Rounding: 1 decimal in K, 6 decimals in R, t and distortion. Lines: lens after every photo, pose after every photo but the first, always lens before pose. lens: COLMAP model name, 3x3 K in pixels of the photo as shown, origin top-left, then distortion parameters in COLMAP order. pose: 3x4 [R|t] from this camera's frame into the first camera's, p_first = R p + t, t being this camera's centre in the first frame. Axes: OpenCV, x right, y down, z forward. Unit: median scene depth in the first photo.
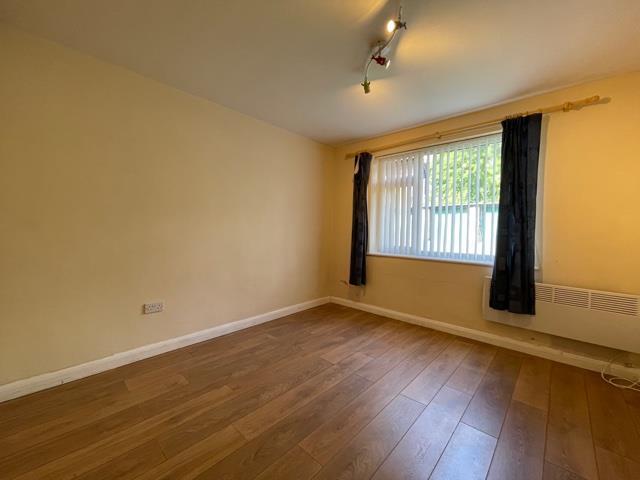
lens RADIAL K [[259.3, 0, 319.9], [0, 259.3, 235.5], [0, 0, 1]] dist [0.000461, 0.000092]
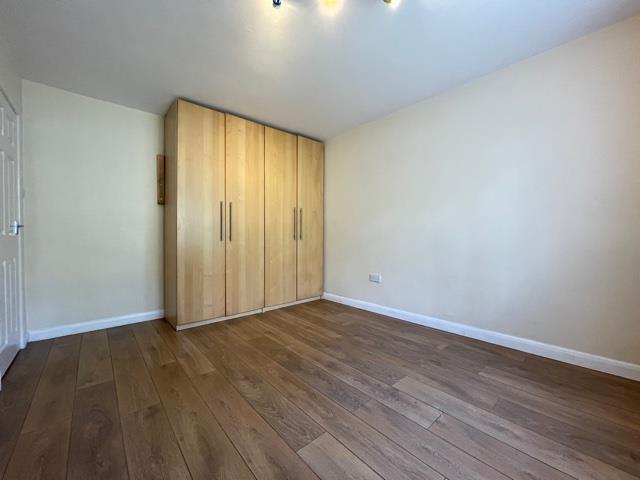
lens RADIAL K [[259.3, 0, 321.0], [0, 259.3, 239.3], [0, 0, 1]] dist [0.000461, 0.000092]
pose [[-0.084379, 0.004069, -0.996425, 0.812994], [-0.016755, 0.999844, 0.005501, 0.057300], [0.996293, 0.017159, -0.084297, 0.820396]]
